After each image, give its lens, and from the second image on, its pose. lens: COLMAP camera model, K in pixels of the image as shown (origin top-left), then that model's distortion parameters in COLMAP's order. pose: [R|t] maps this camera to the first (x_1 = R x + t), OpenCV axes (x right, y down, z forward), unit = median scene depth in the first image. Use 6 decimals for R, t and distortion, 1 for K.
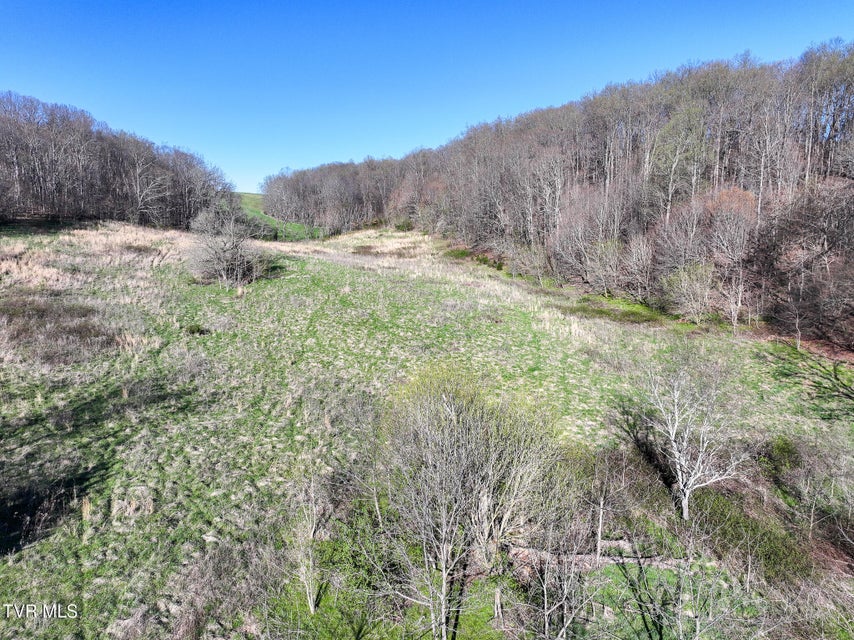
lens RADIAL K [[600.5, 0, 429.0], [0, 600.5, 317.9], [0, 0, 1]] dist [0.006397, 0.009754]
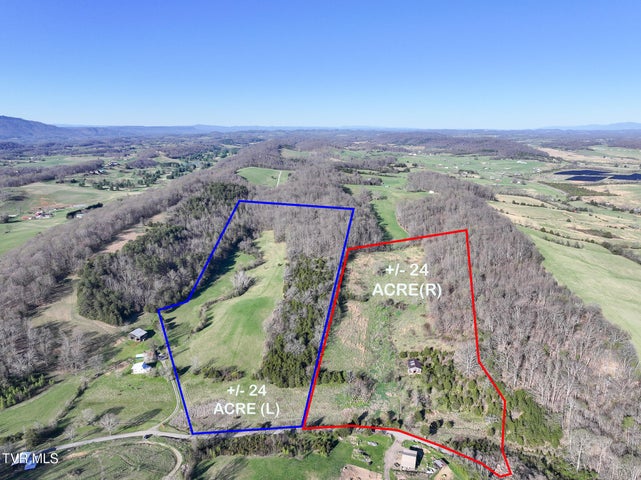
lens RADIAL K [[450.8, 0, 321.5], [0, 450.8, 240.8], [0, 0, 1]] dist [0.006397, 0.009754]
pose [[0.890806, 0.119979, -0.438257, 0.850485], [-0.081663, 0.991078, 0.105332, -0.600915], [0.446985, -0.058041, 0.892657, -2.515920]]
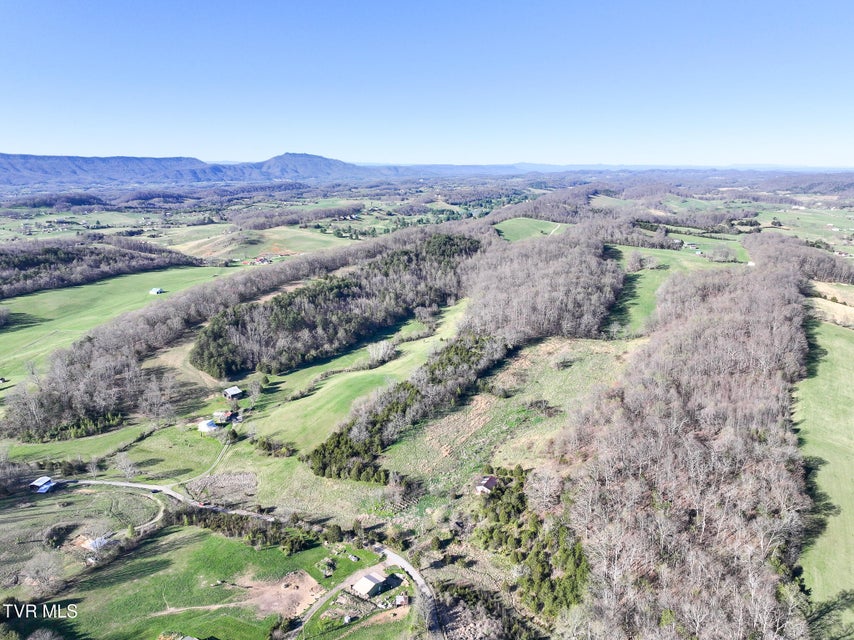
lens RADIAL K [[600.5, 0, 428.5], [0, 600.5, 316.6], [0, 0, 1]] dist [0.006397, 0.009754]
pose [[0.633601, 0.198480, -0.747767, 1.691558], [-0.132869, 0.980087, 0.147562, -0.683852], [0.762165, 0.005860, 0.647356, -1.971677]]
